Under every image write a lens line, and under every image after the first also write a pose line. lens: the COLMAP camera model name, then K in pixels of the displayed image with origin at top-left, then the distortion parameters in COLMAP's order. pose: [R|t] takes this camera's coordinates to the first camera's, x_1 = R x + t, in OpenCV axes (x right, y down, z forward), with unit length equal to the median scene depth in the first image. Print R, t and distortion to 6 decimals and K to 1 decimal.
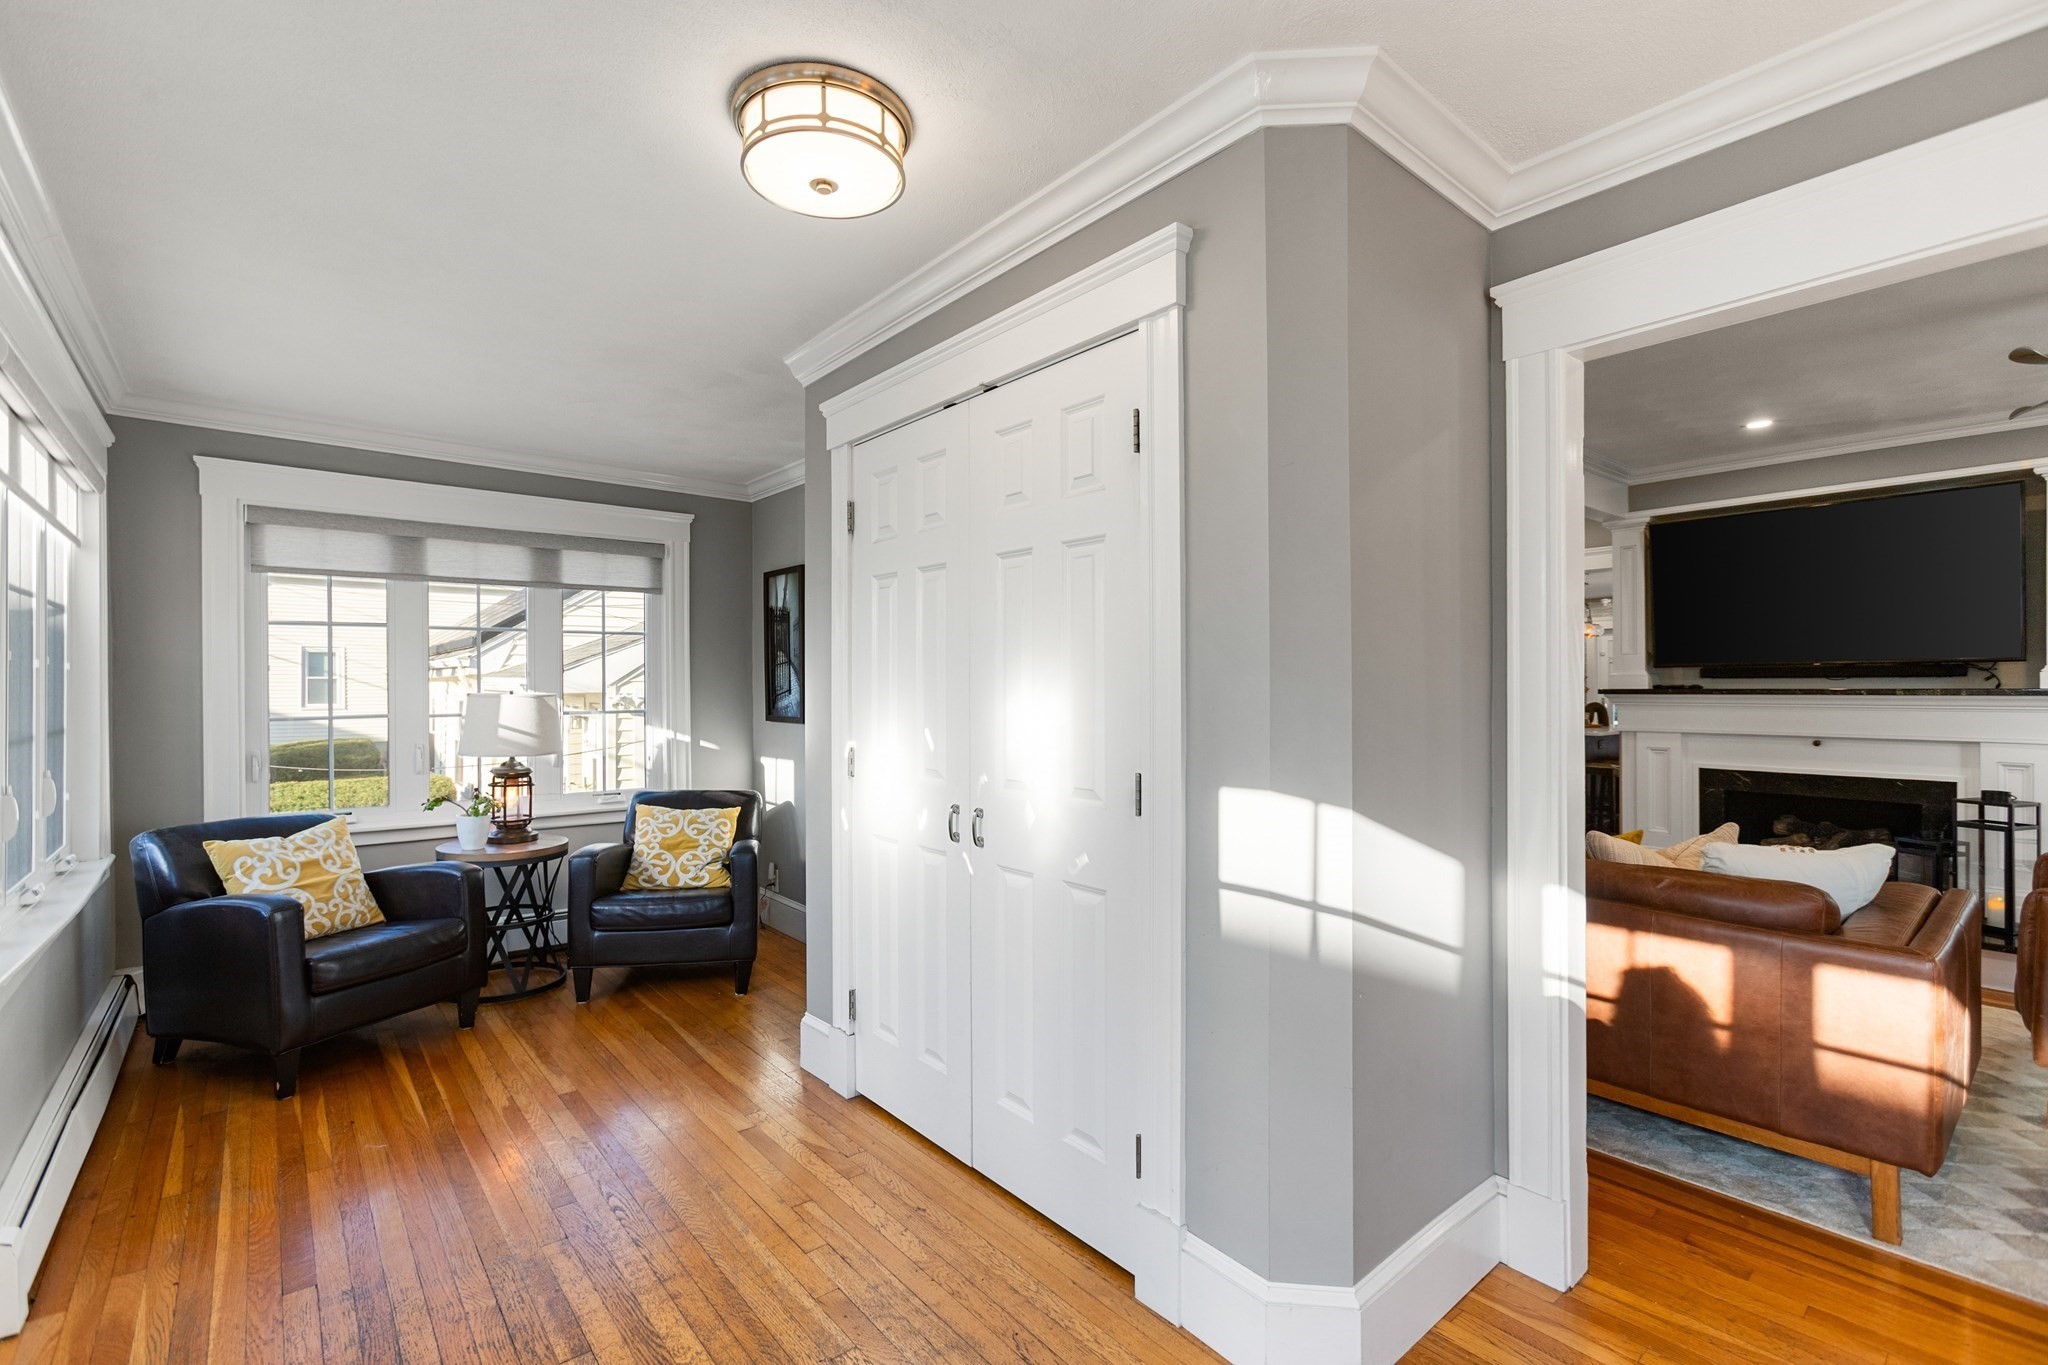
lens RADIAL K [[926.0, 0, 1022.3], [0, 926.0, 692.1], [0, 0, 1]] dist [0.009002, 0.003772]
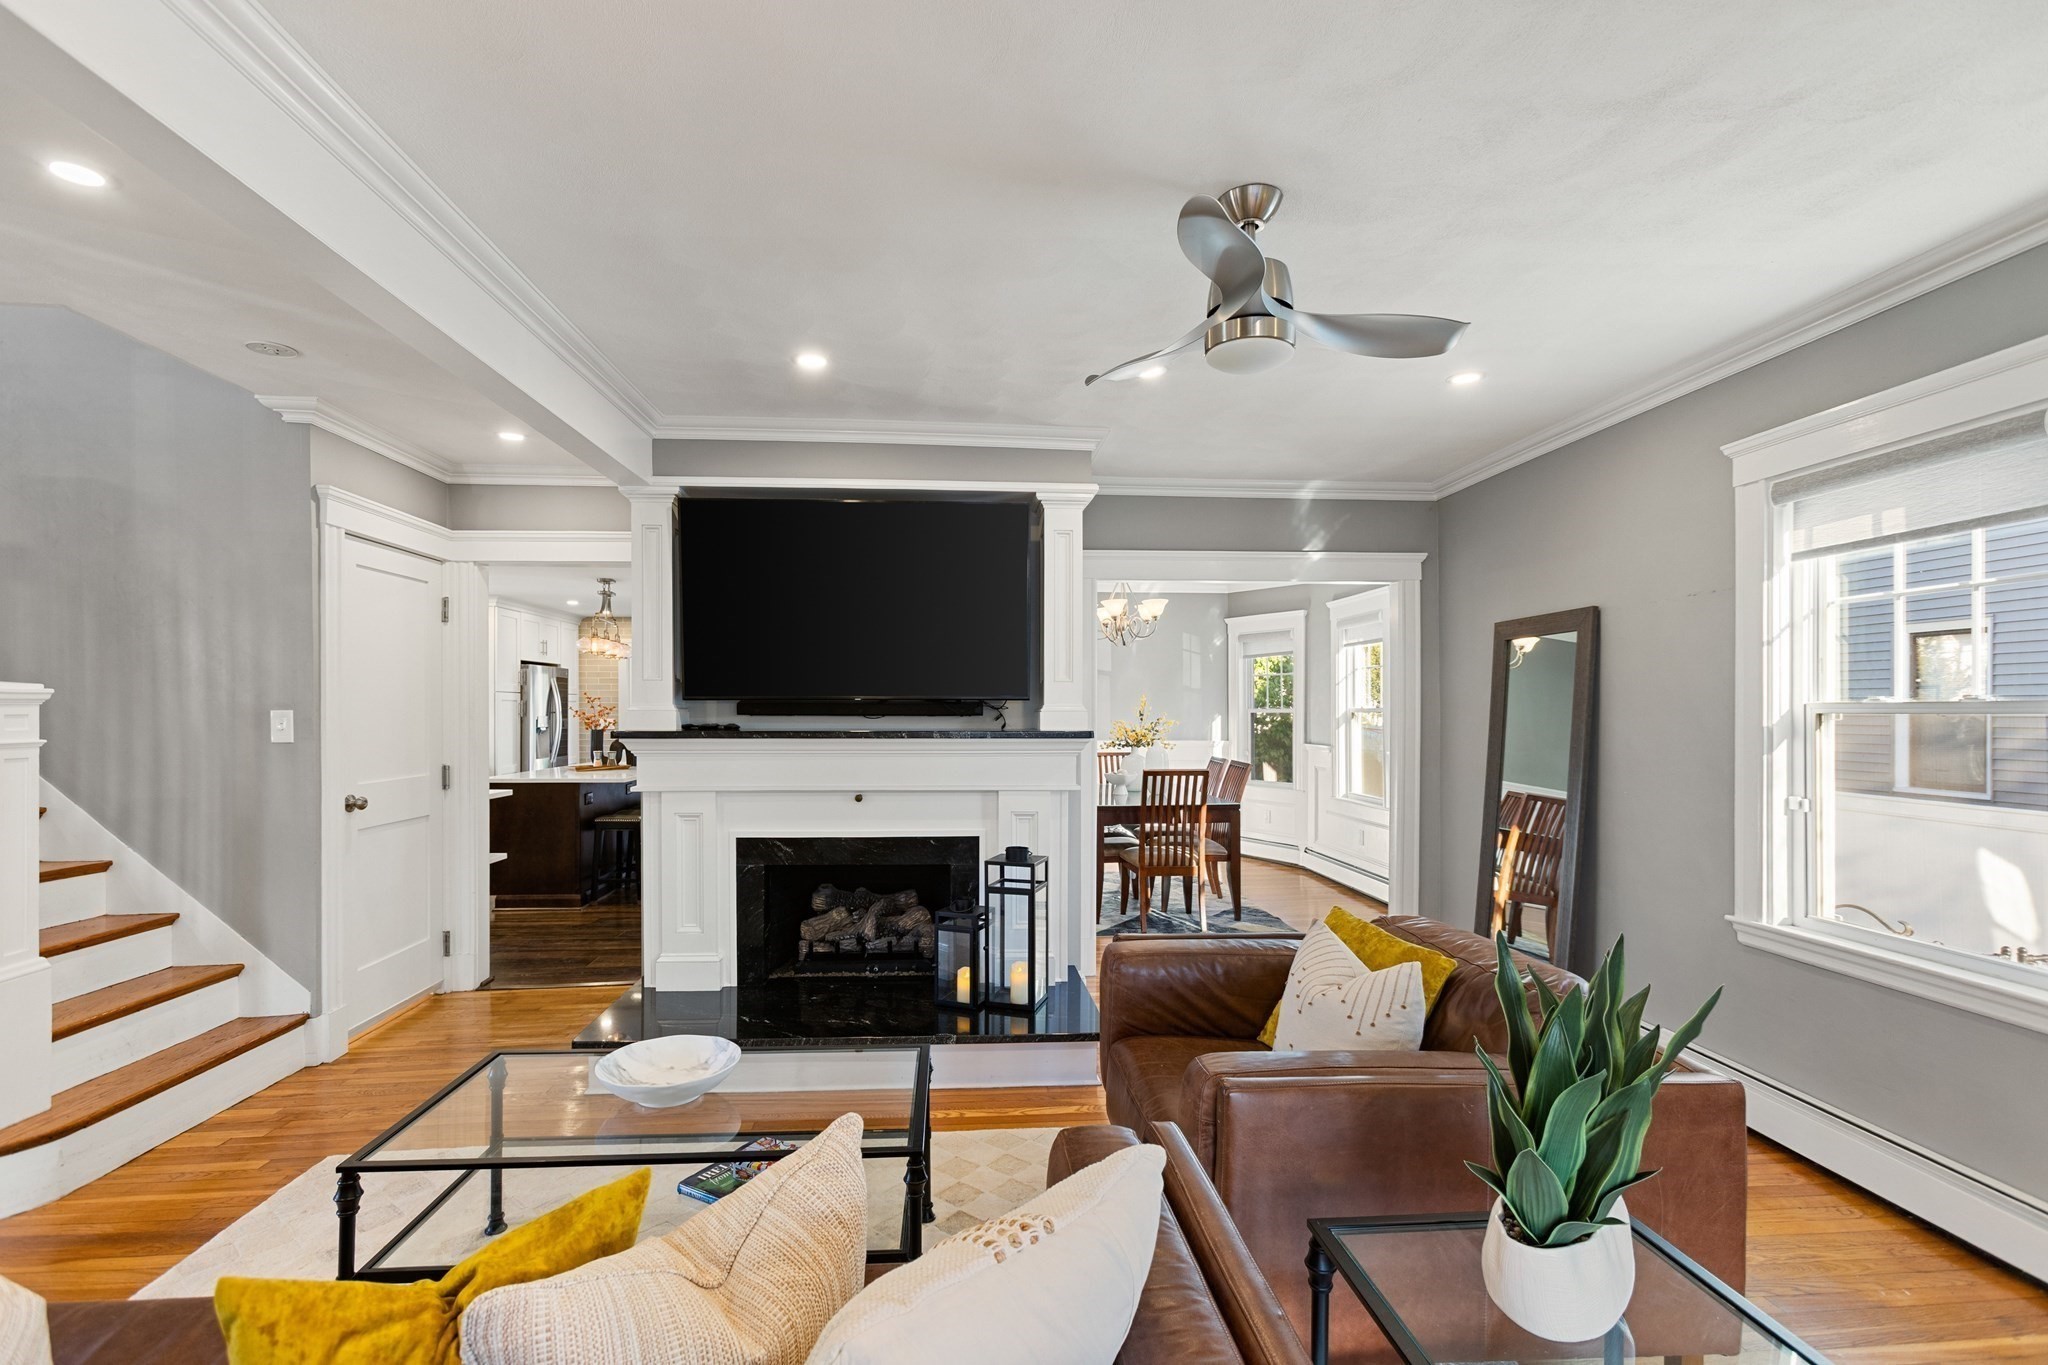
lens RADIAL K [[926.0, 0, 993.4], [0, 926.0, 715.7], [0, 0, 1]] dist [0.009002, 0.003772]
pose [[0.602733, 0.007947, 0.797903, 0.285220], [0.000712, 0.999945, -0.010497, -0.007493], [-0.797943, 0.006895, 0.602694, 0.427692]]
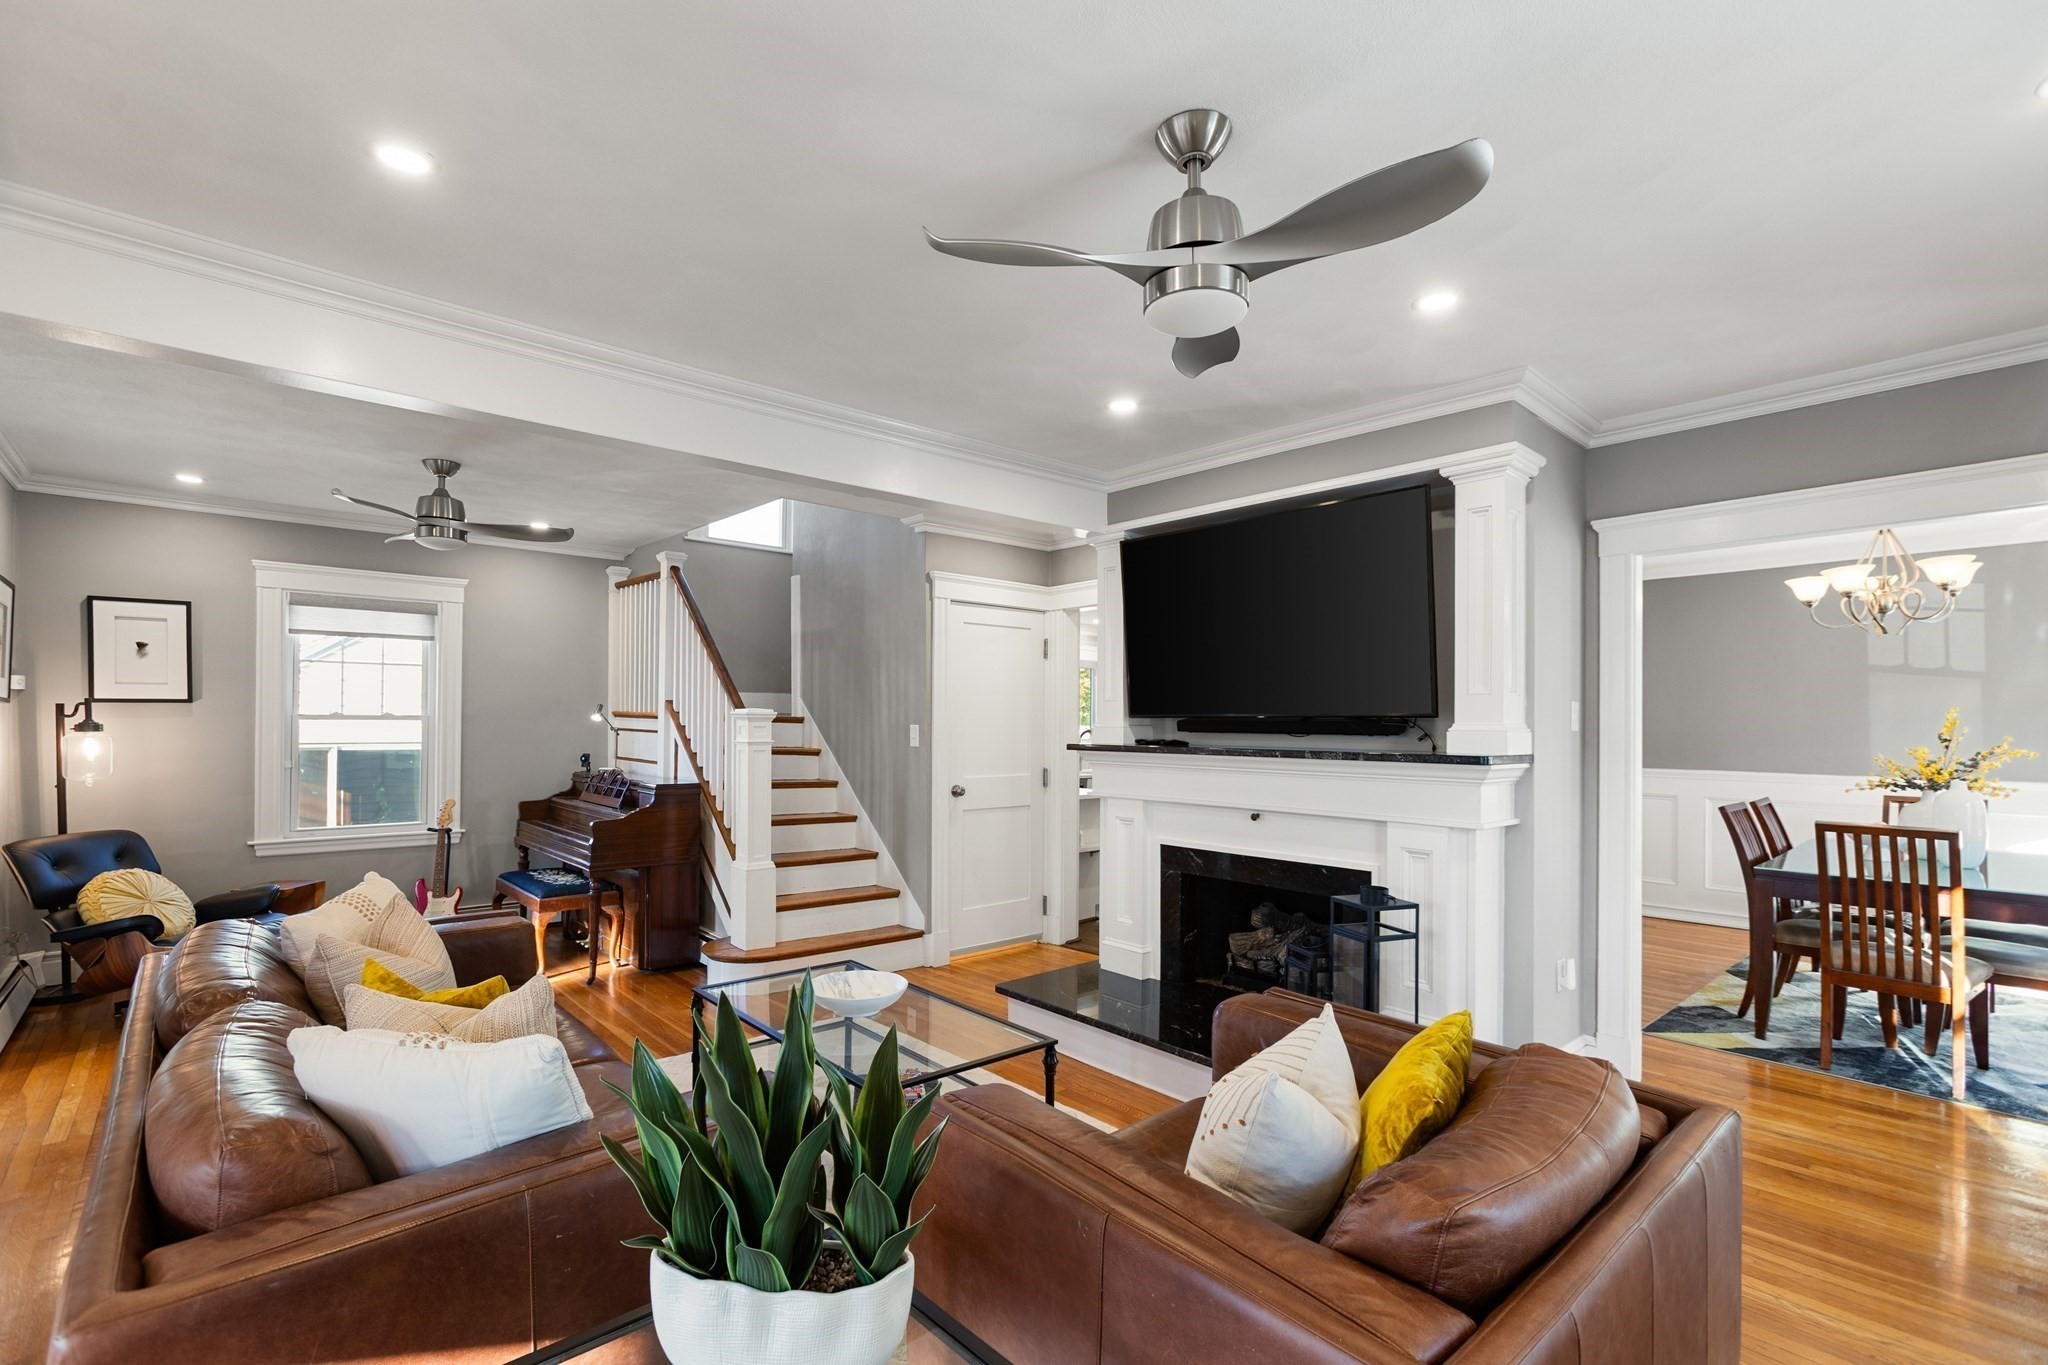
lens RADIAL K [[926.0, 0, 1037.6], [0, 926.0, 727.2], [0, 0, 1]] dist [0.009002, 0.003772]
pose [[0.999012, 0.020901, 0.039211, 0.633732], [-0.020571, 0.999750, -0.008797, -0.010570], [-0.039385, 0.007982, 0.999192, 0.221728]]
